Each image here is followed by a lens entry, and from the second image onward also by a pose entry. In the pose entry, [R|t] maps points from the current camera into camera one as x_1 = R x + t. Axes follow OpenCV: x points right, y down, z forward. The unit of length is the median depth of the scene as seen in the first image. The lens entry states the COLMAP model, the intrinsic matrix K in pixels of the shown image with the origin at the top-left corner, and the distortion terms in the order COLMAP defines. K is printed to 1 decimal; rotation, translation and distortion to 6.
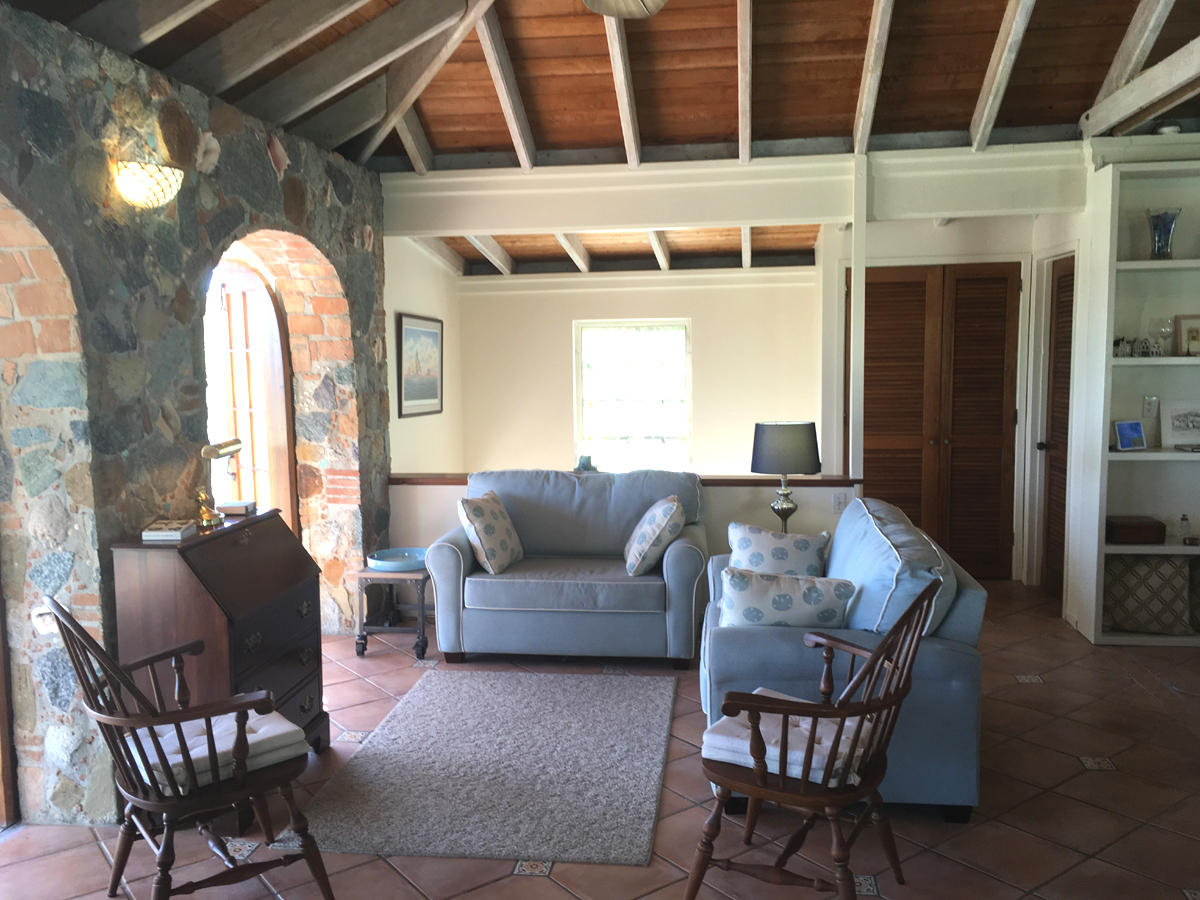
lens RADIAL K [[1033.1, 0, 601.4], [0, 1033.1, 412.1], [0, 0, 1]] dist [0.029947, 0.003884]
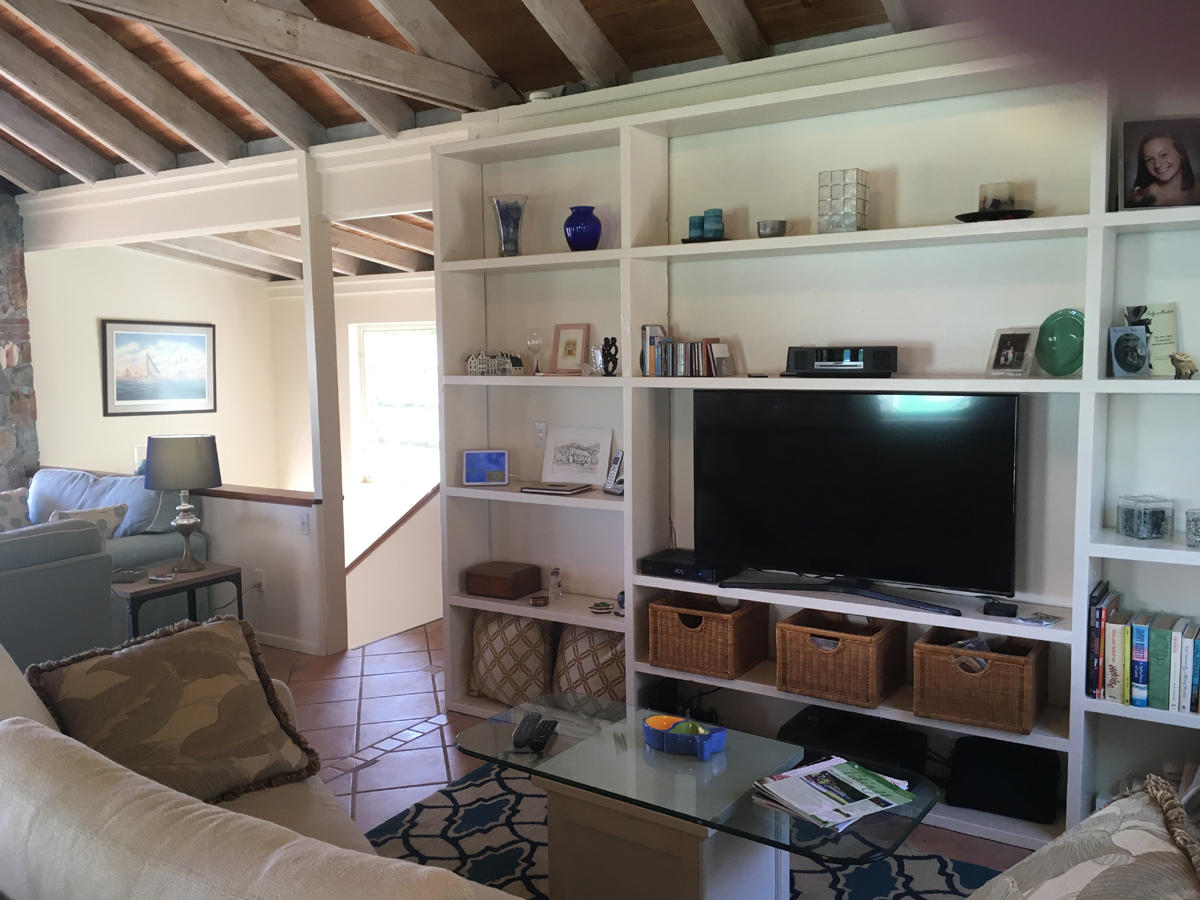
lens RADIAL K [[1016.1, 0, 599.0], [0, 1016.1, 421.8], [0, 0, 1]] dist [0.079043, -0.004440]
pose [[0.901061, 0.033795, -0.432374, 0.924280], [-0.022850, 0.999274, 0.030486, -0.041274], [0.433091, -0.017590, 0.901179, 0.292617]]
